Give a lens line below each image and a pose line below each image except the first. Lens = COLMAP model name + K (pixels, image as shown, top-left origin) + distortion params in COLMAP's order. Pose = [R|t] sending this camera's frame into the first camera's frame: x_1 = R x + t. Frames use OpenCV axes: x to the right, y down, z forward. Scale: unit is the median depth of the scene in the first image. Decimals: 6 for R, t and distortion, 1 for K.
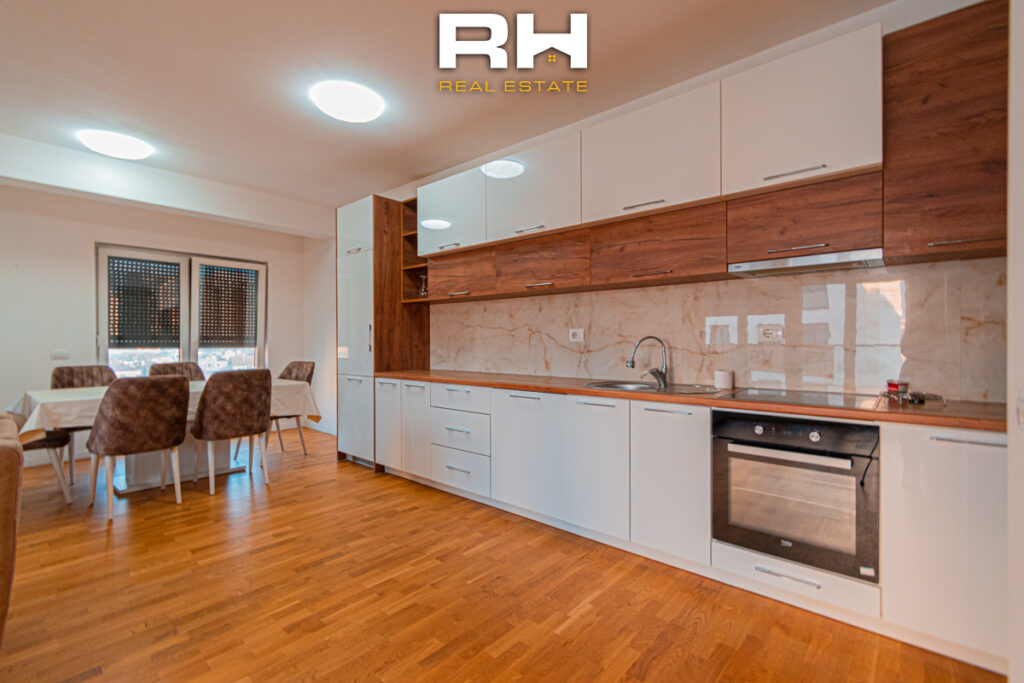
lens RADIAL K [[456.2, 0, 514.3], [0, 456.2, 343.9], [0, 0, 1]] dist [0.001554, -0.000023]
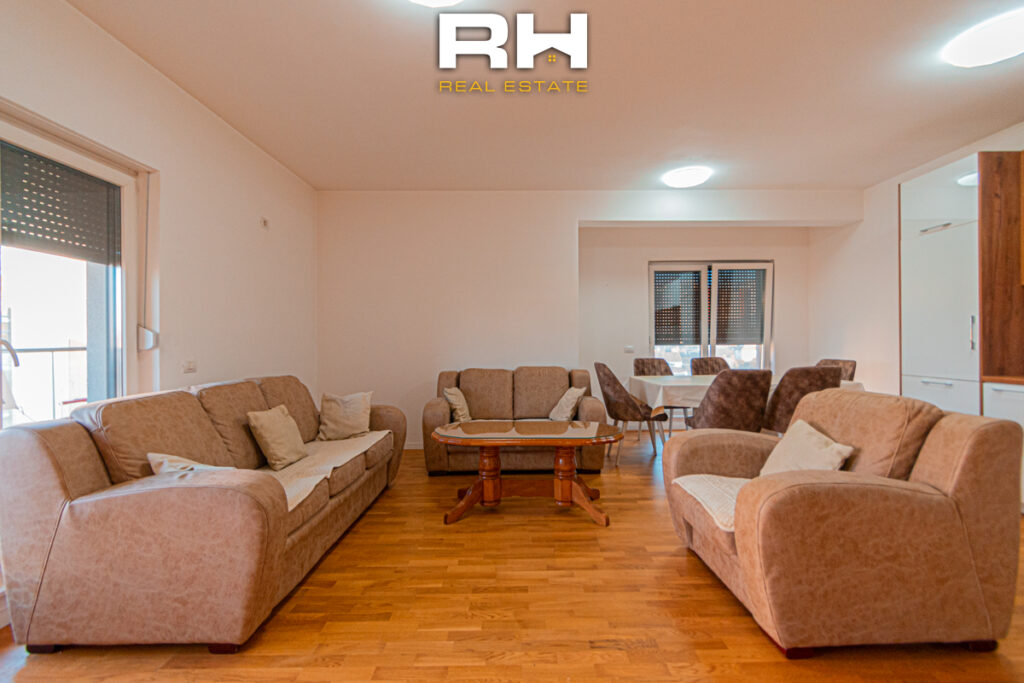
lens RADIAL K [[456.2, 0, 515.7], [0, 456.2, 342.1], [0, 0, 1]] dist [0.001554, -0.000023]
pose [[0.661665, -0.001888, -0.749797, -0.247007], [0.002355, 0.999997, -0.000439, 0.002270], [0.749796, -0.001476, 0.661667, -0.131896]]
